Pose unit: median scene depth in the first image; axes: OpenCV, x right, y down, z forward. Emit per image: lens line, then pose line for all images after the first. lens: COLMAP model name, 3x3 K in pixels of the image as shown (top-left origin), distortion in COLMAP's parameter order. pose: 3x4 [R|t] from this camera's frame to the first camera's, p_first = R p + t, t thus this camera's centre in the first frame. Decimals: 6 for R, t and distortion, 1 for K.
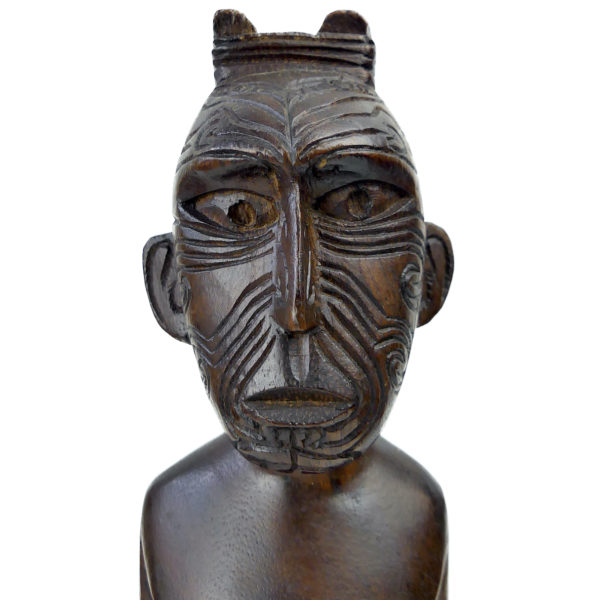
lens RADIAL K [[769.9, 0, 300.0], [0, 769.9, 300.0], [0, 0, 1]] dist [0.000972, -0.005700]
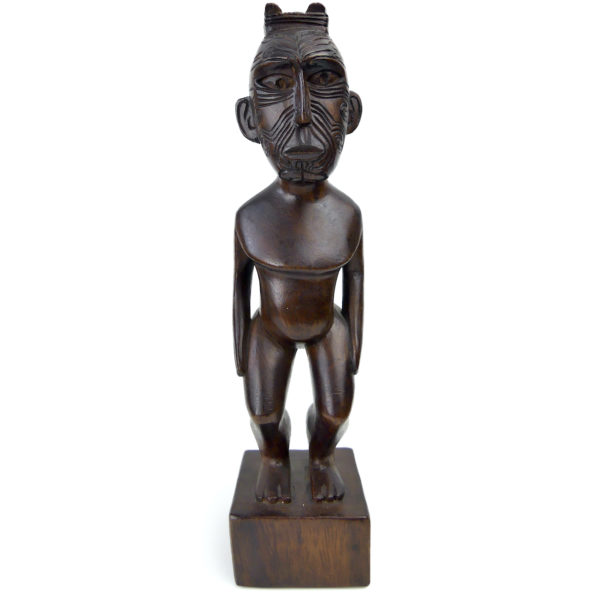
lens RADIAL K [[636.7, 0, 300.0], [0, 636.7, 300.0], [0, 0, 1]] dist [0.007918, 0.005832]
pose [[0.997984, -0.034032, 0.053561, -0.152046], [0.027772, 0.993142, 0.113566, 0.385787], [-0.057059, -0.111850, 0.992086, -1.289099]]
